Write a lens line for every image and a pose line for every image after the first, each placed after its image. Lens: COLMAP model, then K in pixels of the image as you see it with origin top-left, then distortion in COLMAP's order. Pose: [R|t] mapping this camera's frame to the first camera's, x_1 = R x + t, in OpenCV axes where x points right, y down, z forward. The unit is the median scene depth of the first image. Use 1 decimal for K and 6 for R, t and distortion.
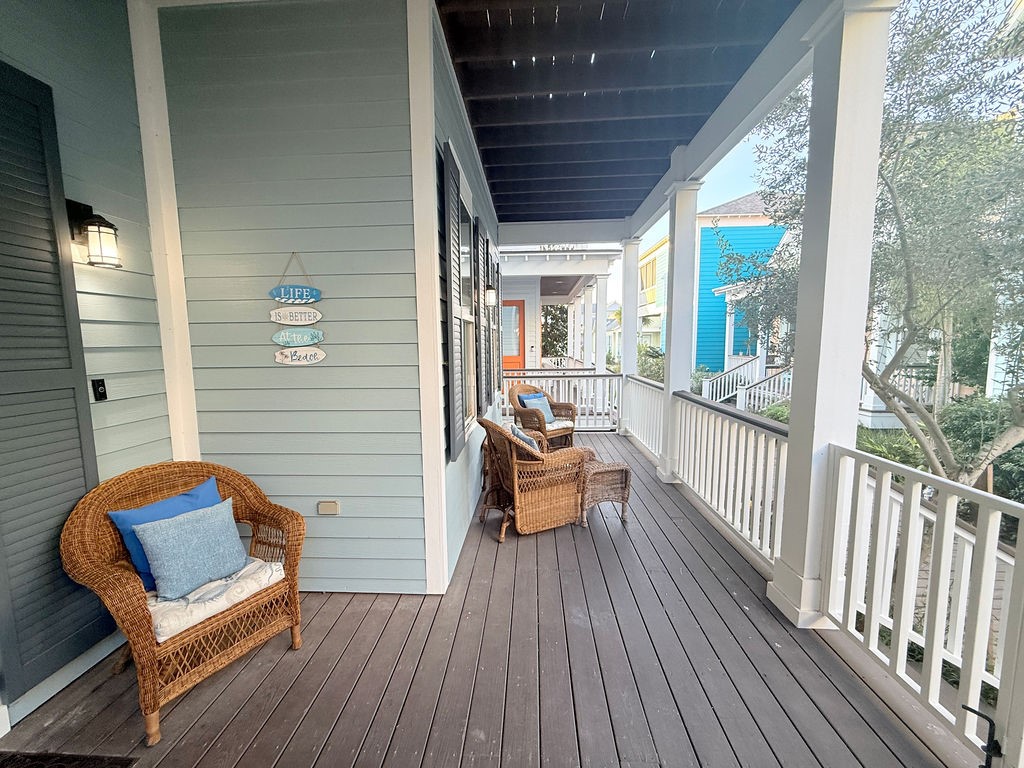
lens RADIAL K [[408.6, 0, 503.9], [0, 408.6, 380.0], [0, 0, 1]] dist [-0.001259, -0.000014]
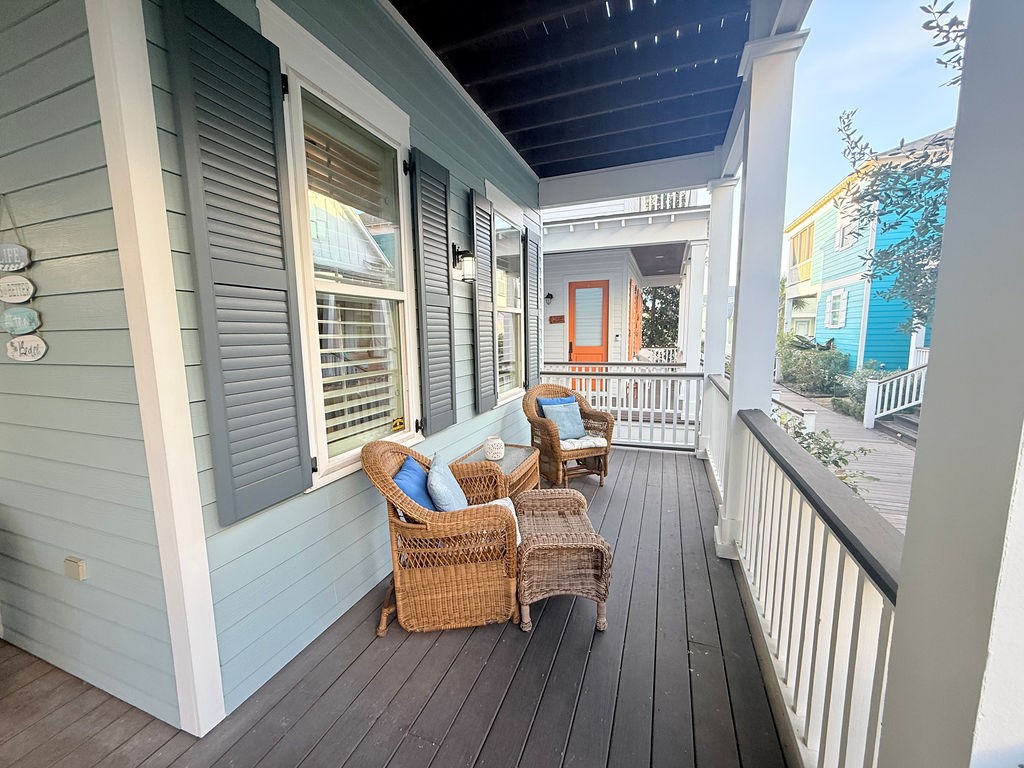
lens RADIAL K [[408.6, 0, 508.8], [0, 408.6, 382.3], [0, 0, 1]] dist [-0.001259, -0.000014]
pose [[0.954285, 0.032061, -0.297175, 0.131089], [-0.022875, 0.999149, 0.034336, -0.012056], [0.298023, -0.025969, 0.954205, 0.160538]]
